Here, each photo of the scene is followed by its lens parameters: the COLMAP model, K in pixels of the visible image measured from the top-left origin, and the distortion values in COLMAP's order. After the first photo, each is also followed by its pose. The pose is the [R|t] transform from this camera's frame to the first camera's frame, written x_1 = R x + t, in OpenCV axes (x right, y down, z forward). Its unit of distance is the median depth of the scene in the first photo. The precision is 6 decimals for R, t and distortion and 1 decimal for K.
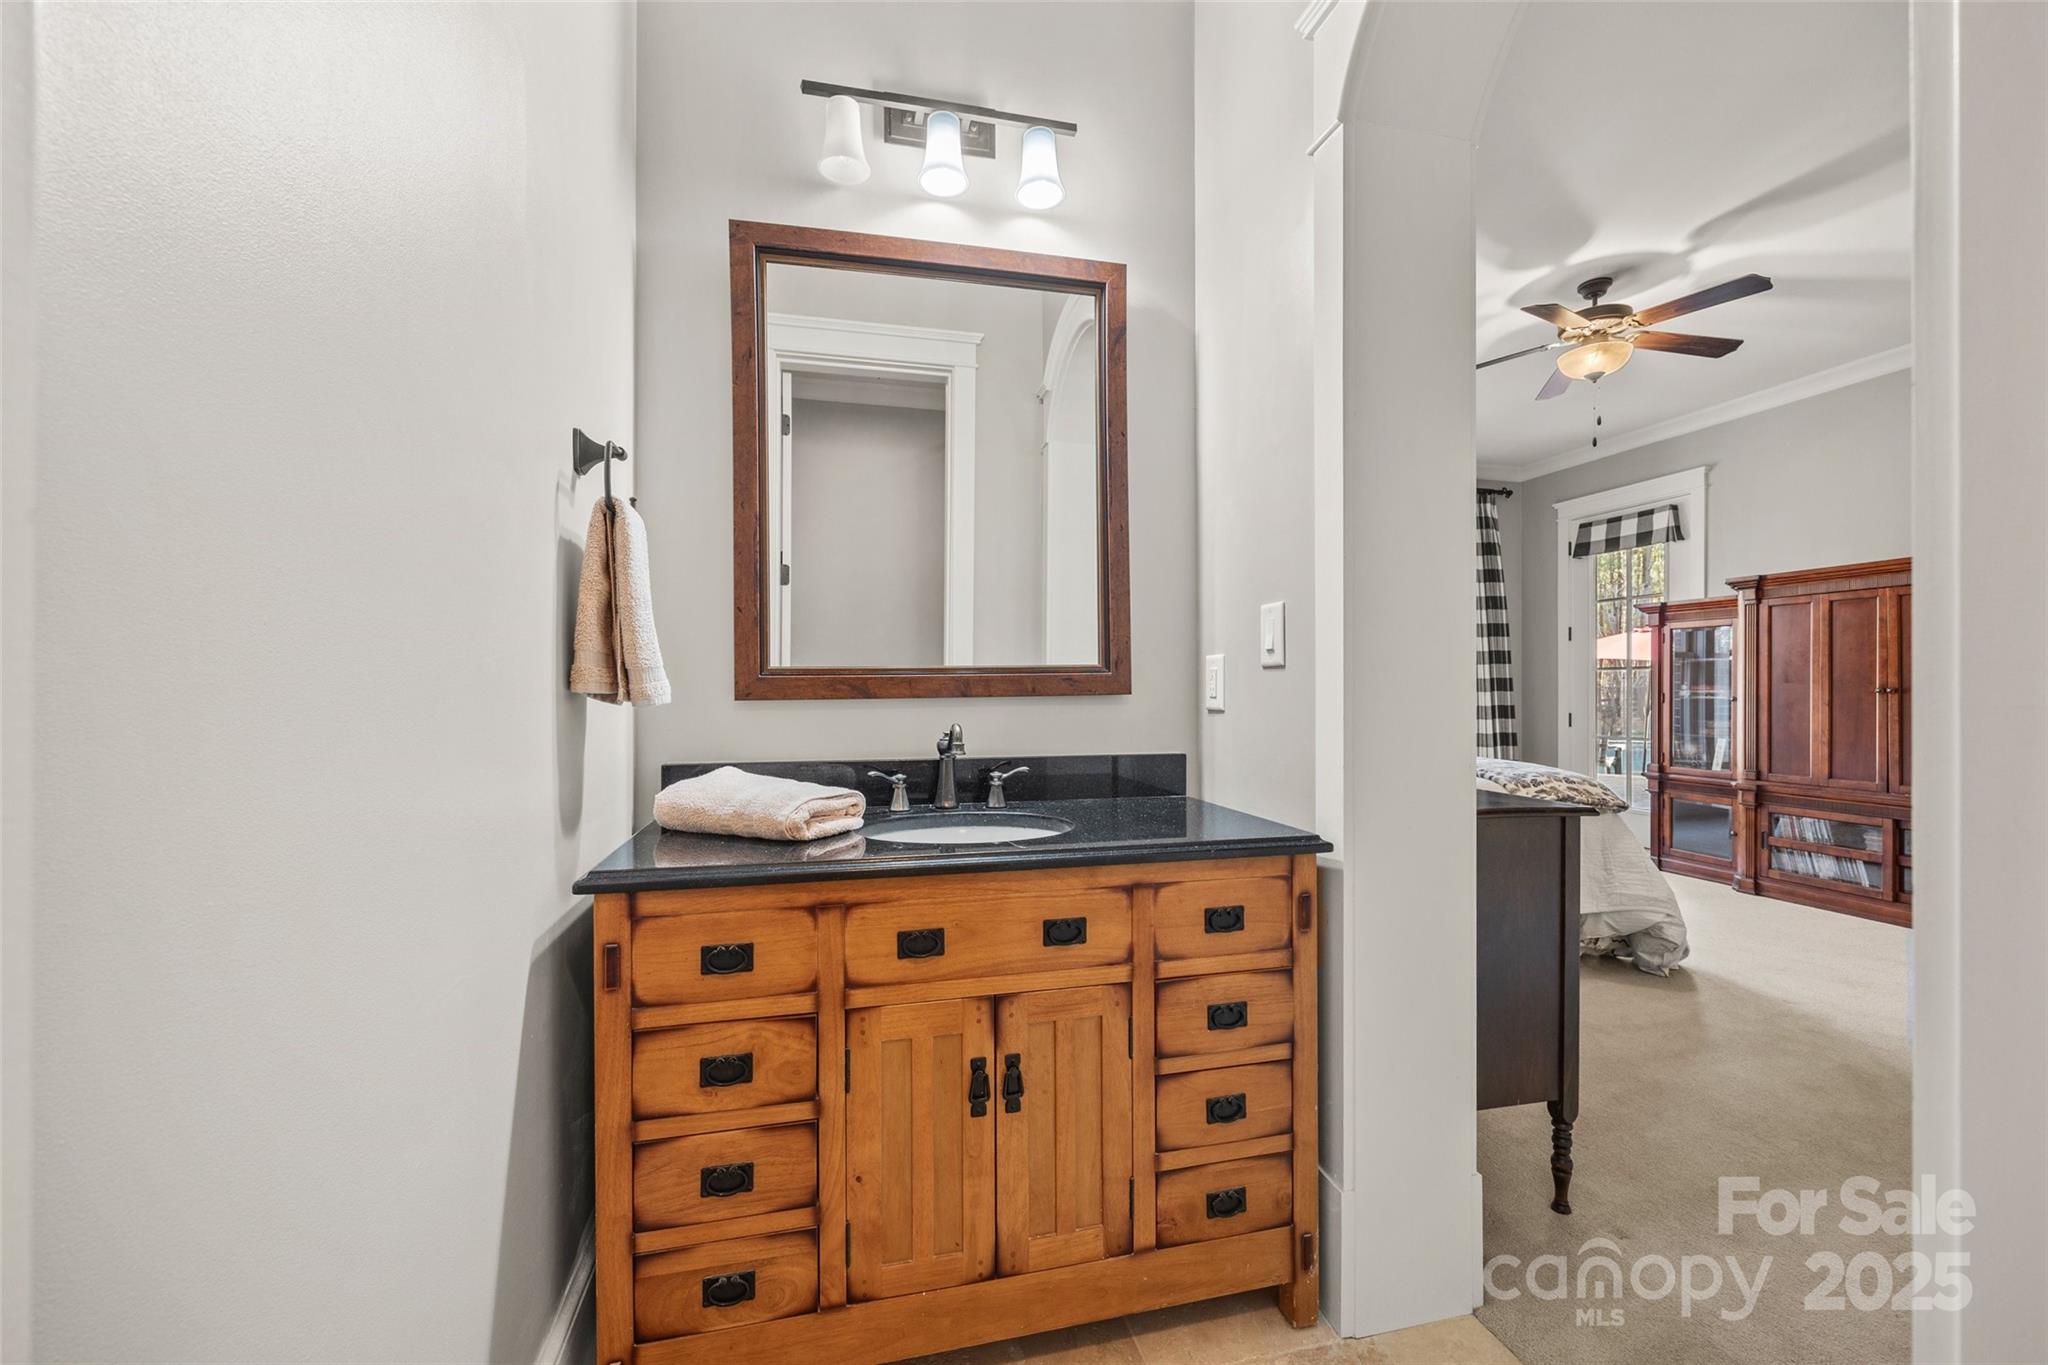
lens RADIAL K [[824.9, 0, 1015.3], [0, 824.9, 686.9], [0, 0, 1]] dist [-0.000426, 0.000628]
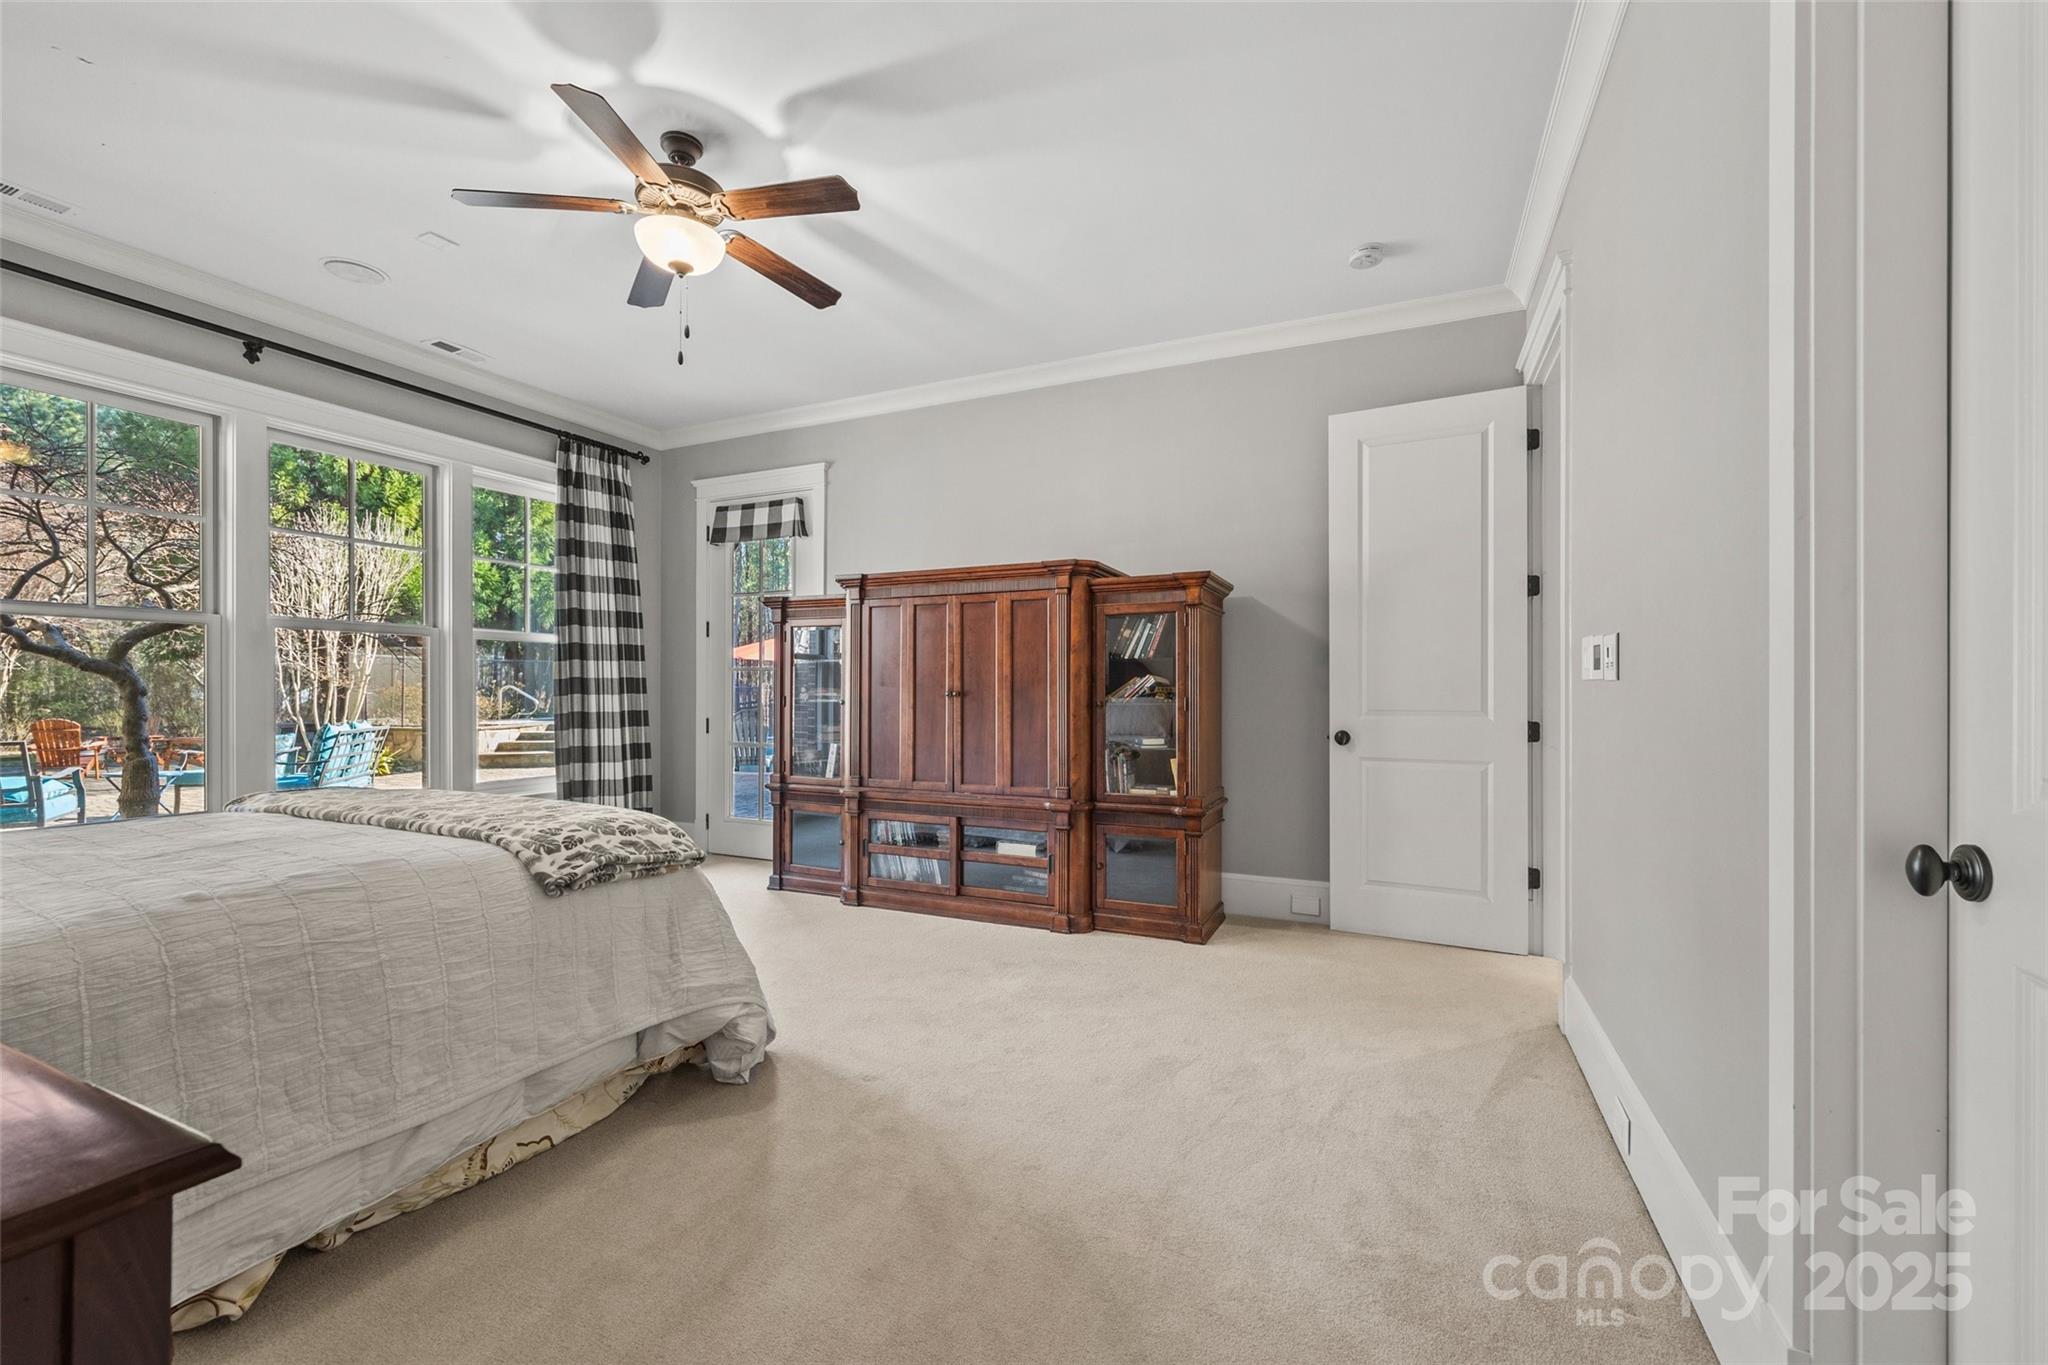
lens RADIAL K [[824.9, 0, 1025.1], [0, 824.9, 685.2], [0, 0, 1]] dist [-0.000426, 0.000628]
pose [[0.620616, 0.006191, 0.784090, 0.260529], [-0.004702, 0.999980, -0.004174, -0.002460], [-0.784101, -0.001096, 0.620633, 0.248207]]
